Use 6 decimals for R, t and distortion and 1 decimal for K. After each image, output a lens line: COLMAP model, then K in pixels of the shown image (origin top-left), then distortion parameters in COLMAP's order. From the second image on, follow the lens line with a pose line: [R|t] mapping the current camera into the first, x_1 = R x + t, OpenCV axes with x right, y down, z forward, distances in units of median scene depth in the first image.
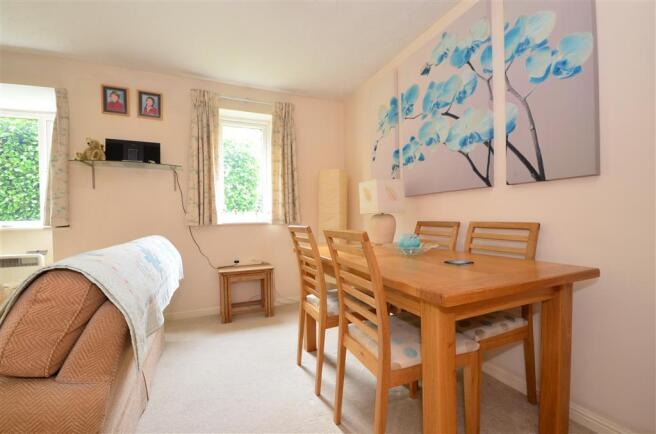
lens RADIAL K [[278.8, 0, 324.6], [0, 278.8, 218.4], [0, 0, 1]] dist [0.010176, -0.001966]
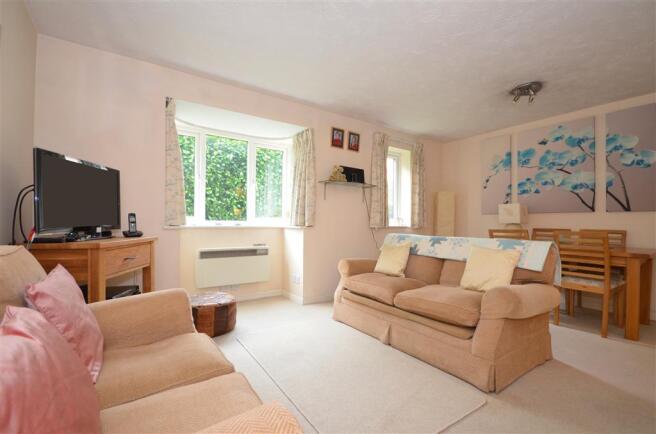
lens RADIAL K [[278.8, 0, 334.6], [0, 278.8, 219.4], [0, 0, 1]] dist [0.010176, -0.001966]
pose [[0.979367, 0.030440, 0.199784, -1.353602], [-0.026879, 0.999428, -0.020514, 0.025922], [-0.200294, 0.014720, 0.979625, -0.487858]]
